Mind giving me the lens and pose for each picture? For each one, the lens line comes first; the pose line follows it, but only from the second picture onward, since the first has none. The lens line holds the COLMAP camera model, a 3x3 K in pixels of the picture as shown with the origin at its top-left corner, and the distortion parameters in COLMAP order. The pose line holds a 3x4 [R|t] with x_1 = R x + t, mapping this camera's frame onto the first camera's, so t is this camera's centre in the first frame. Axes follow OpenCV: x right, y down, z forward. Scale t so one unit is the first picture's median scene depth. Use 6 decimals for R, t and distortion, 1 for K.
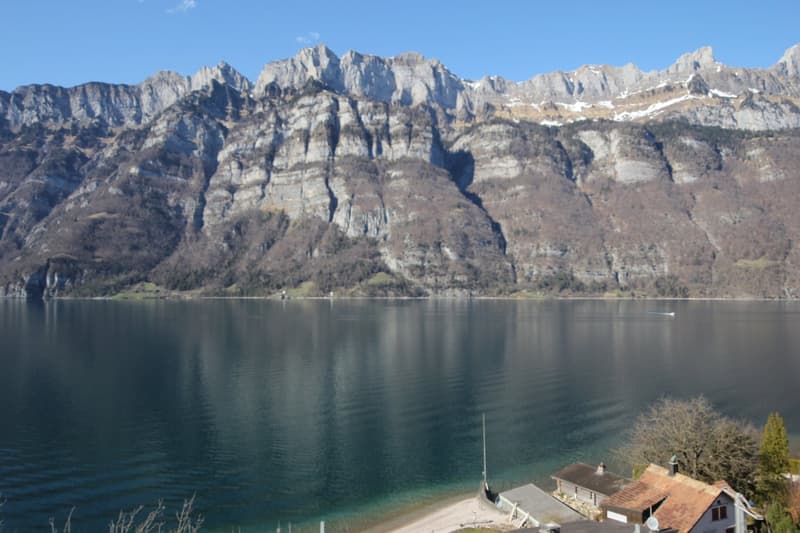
lens RADIAL K [[561.6, 0, 400.0], [0, 561.6, 266.5], [0, 0, 1]] dist [0.064883, -0.056415]
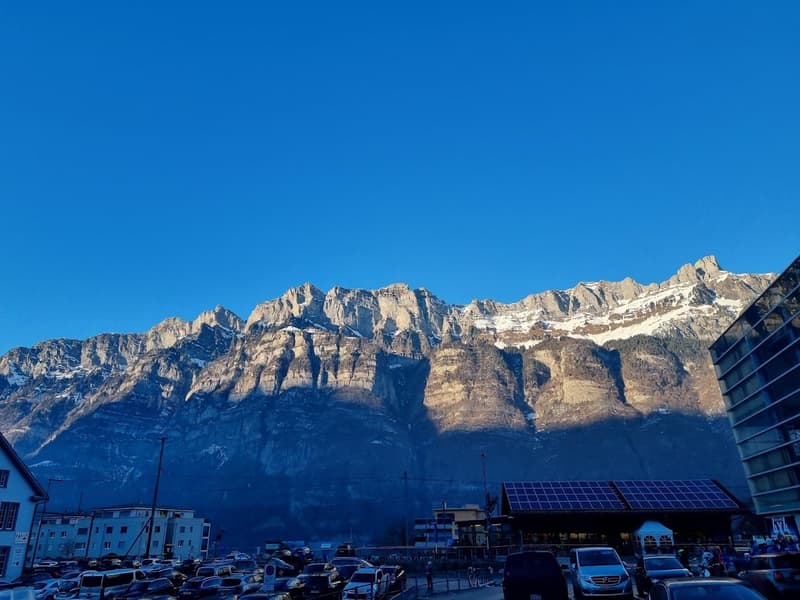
lens RADIAL K [[602.5, 0, 402.0], [0, 602.5, 310.4], [0, 0, 1]] dist [0.049864, -0.001031]
pose [[0.988632, -0.068877, -0.133654, 0.212555], [0.023968, 0.949733, -0.312144, 0.003821], [0.148435, 0.305392, 0.940587, 0.007490]]
